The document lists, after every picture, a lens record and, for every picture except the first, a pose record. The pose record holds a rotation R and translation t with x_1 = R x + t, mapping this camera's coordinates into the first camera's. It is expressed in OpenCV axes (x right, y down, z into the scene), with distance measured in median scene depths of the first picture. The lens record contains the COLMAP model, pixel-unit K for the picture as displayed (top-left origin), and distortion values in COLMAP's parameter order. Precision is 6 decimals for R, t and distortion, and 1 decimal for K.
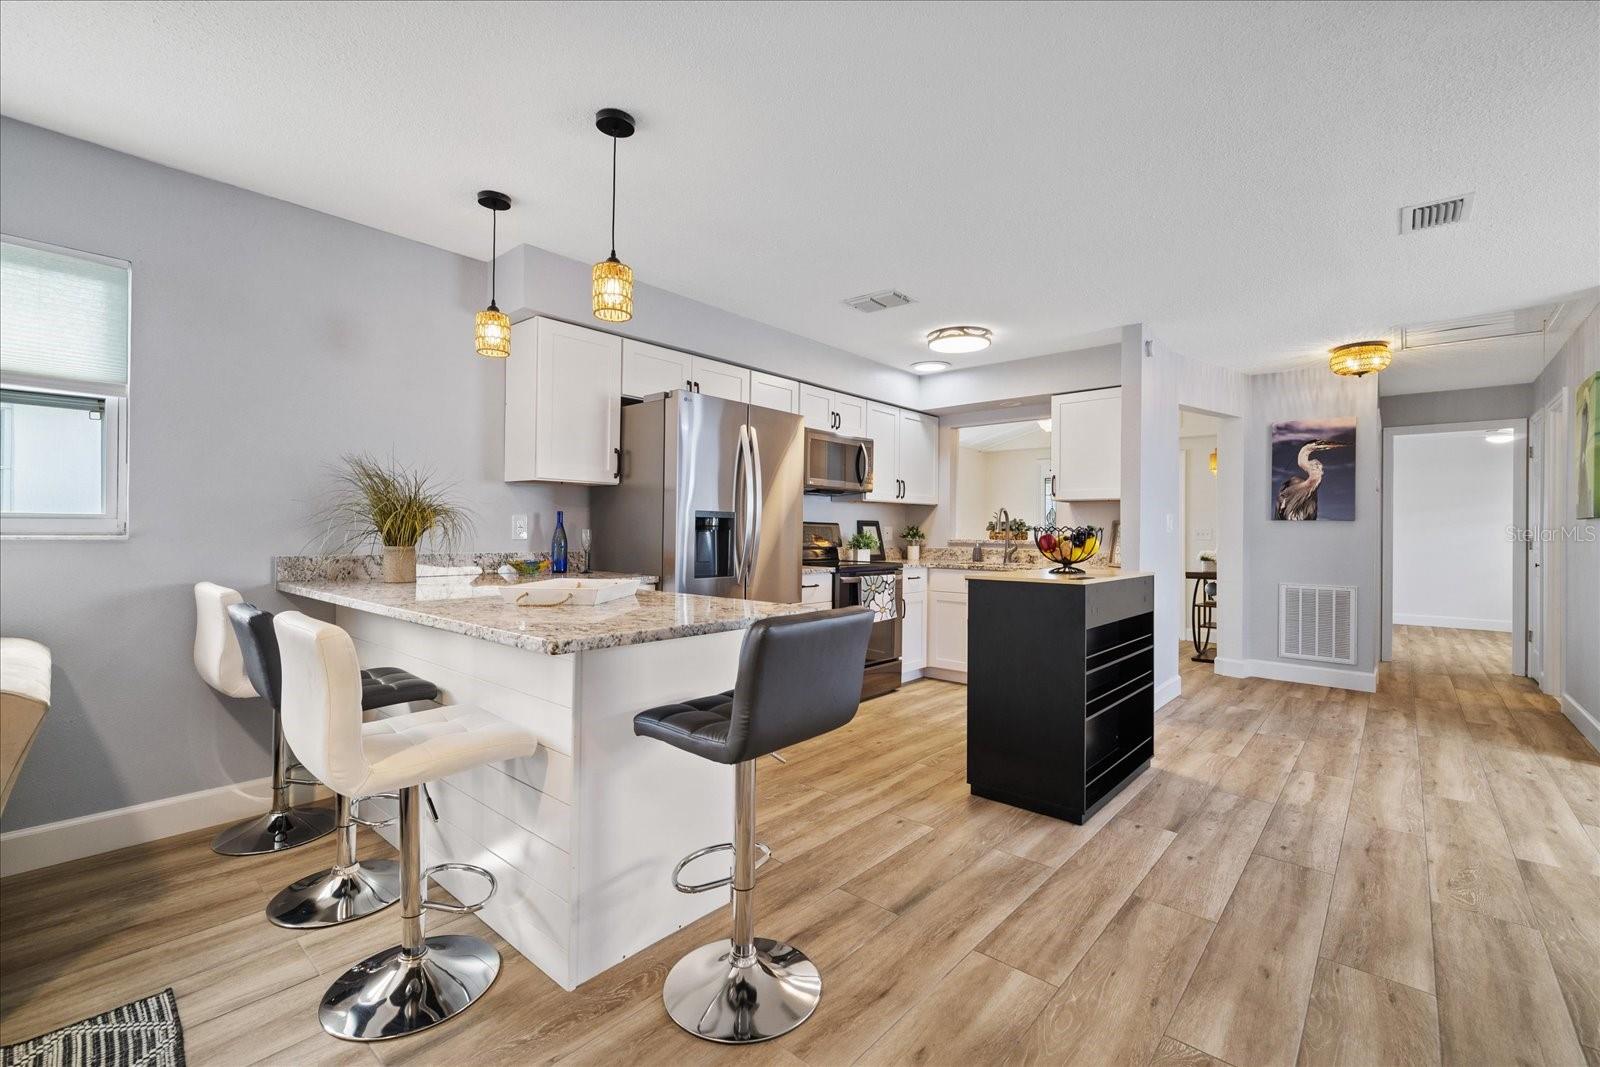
lens RADIAL K [[684.7, 0, 800.0], [0, 684.7, 533.5], [0, 0, 1]] dist [-0.001711, 0.000012]
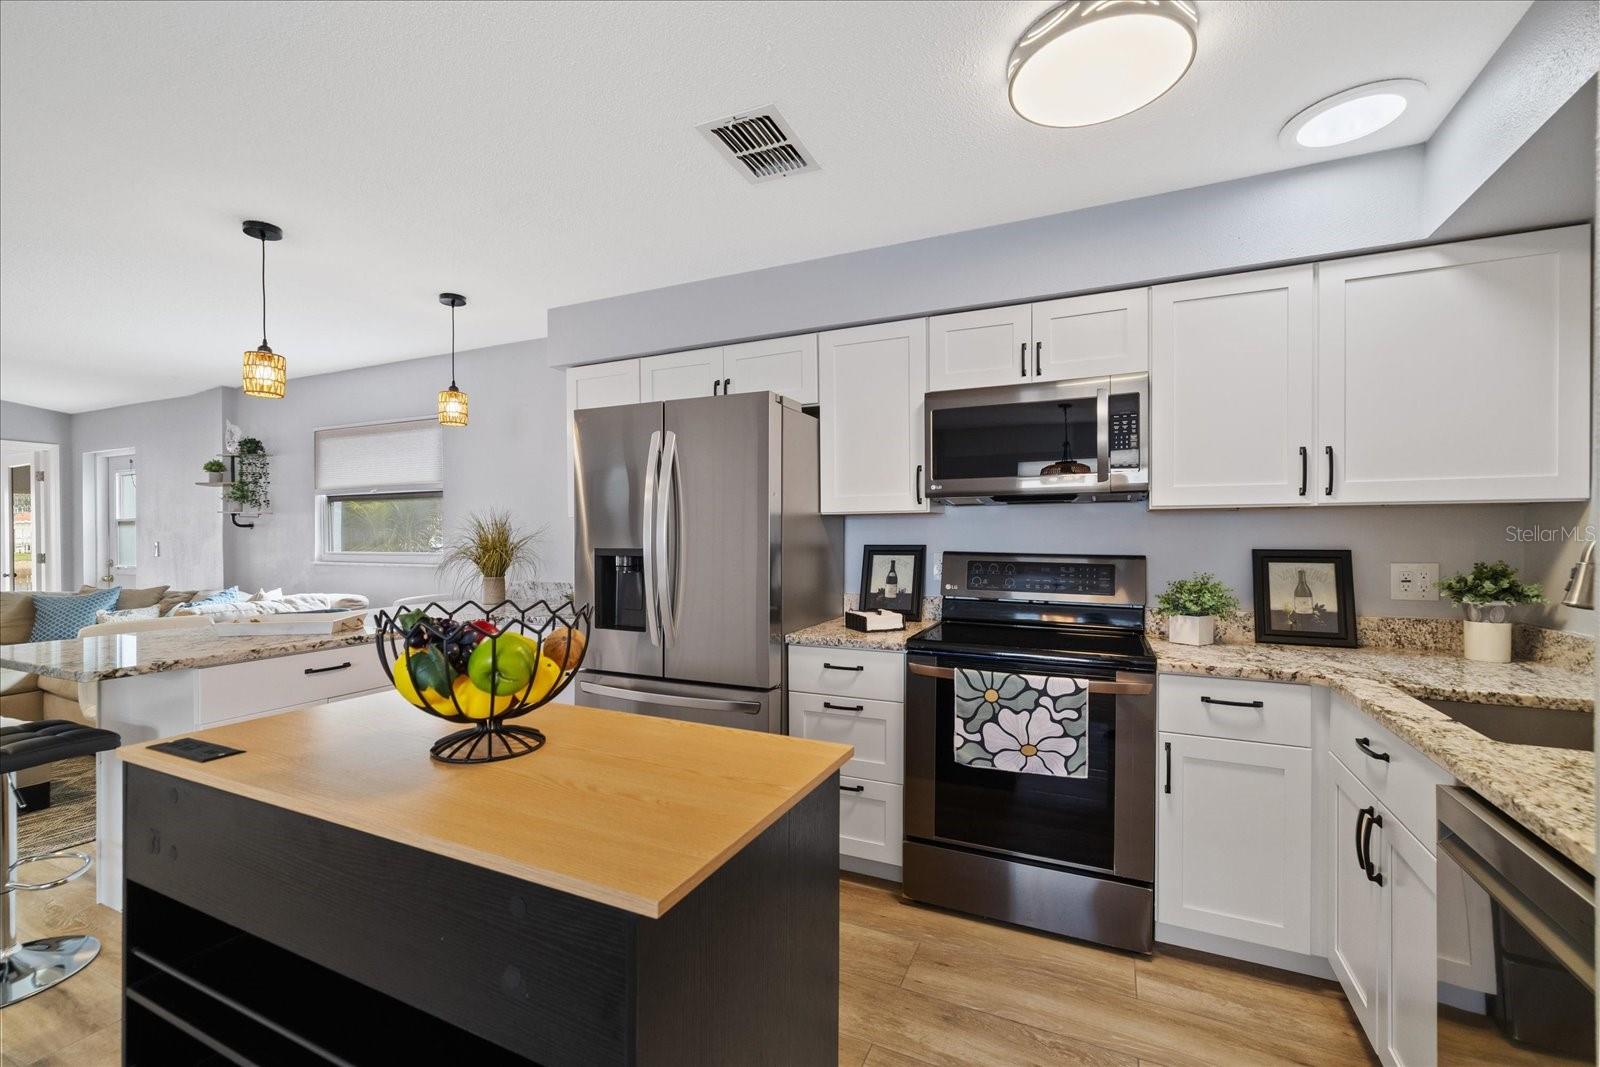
lens RADIAL K [[676.1, 0, 800.0], [0, 676.1, 533.5], [0, 0, 1]] dist [-0.001599, -0.000139]
pose [[0.280197, -0.013403, -0.959849, 0.872863], [0.002076, 0.999909, -0.013356, -0.048623], [0.959940, 0.001750, 0.280199, 1.222821]]
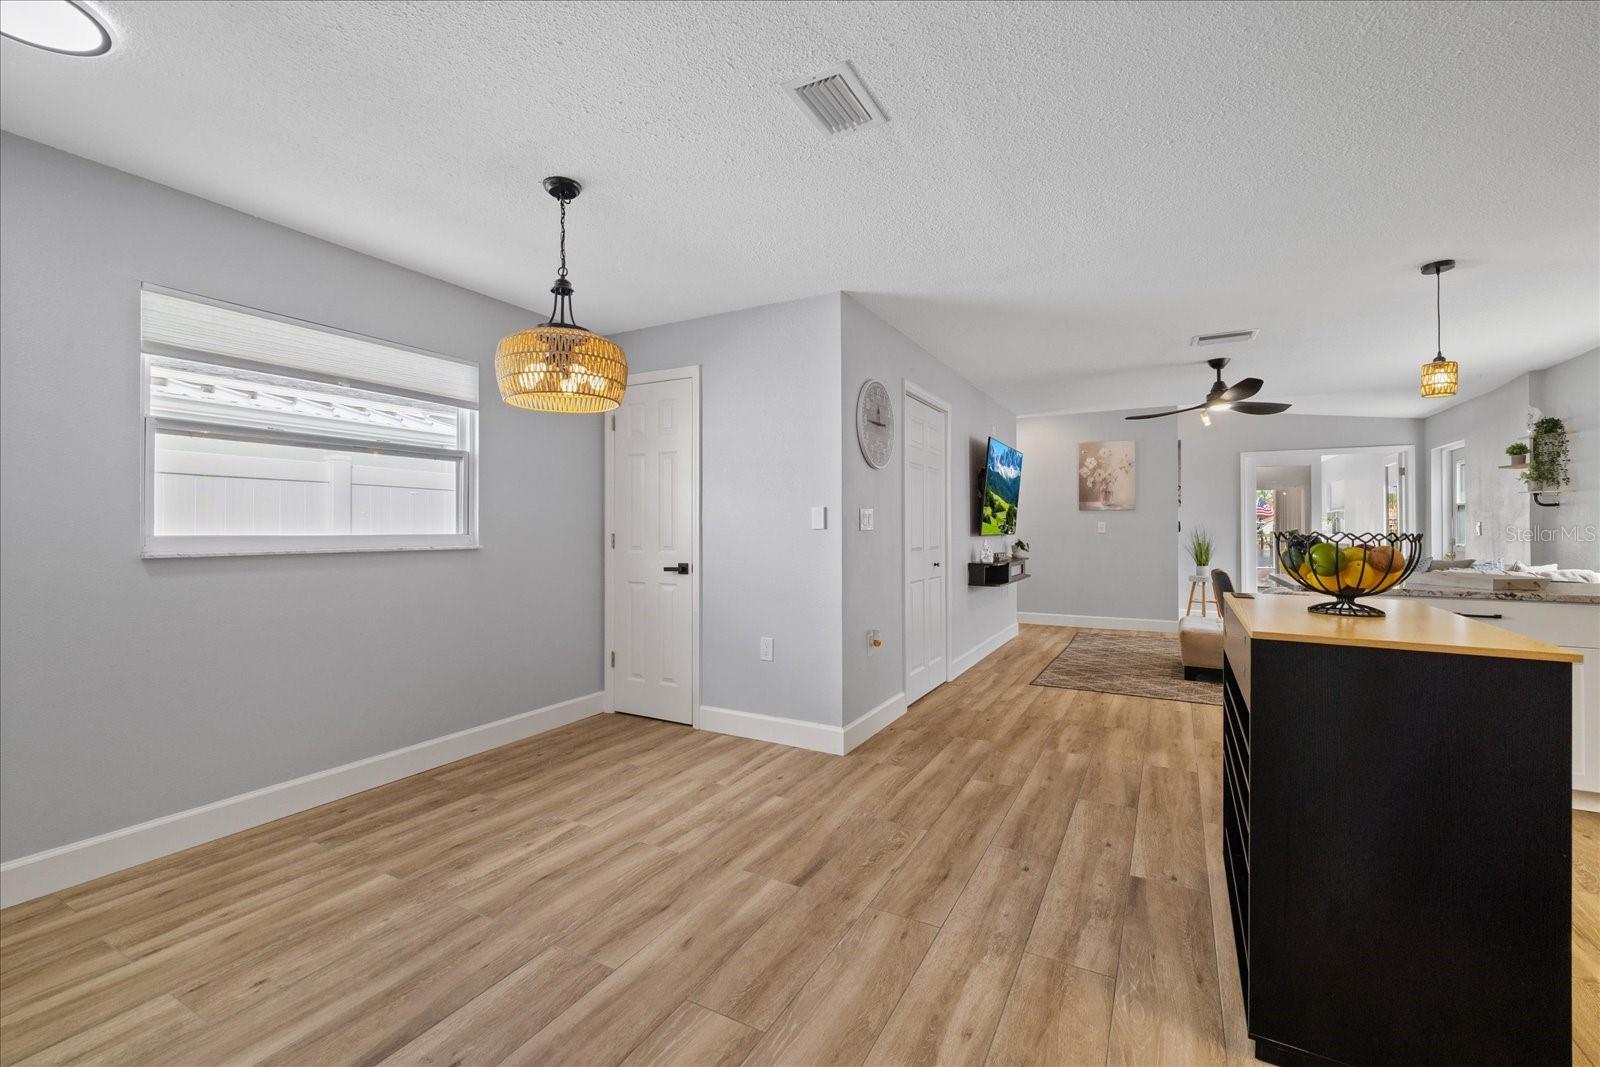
lens RADIAL K [[684.7, 0, 800.0], [0, 684.7, 533.5], [0, 0, 1]] dist [-0.001711, 0.000012]
pose [[-0.975249, -0.008626, -0.220942, 1.133540], [-0.011040, 0.999892, 0.009693, -0.010970], [0.220835, 0.011893, -0.975239, 1.709627]]
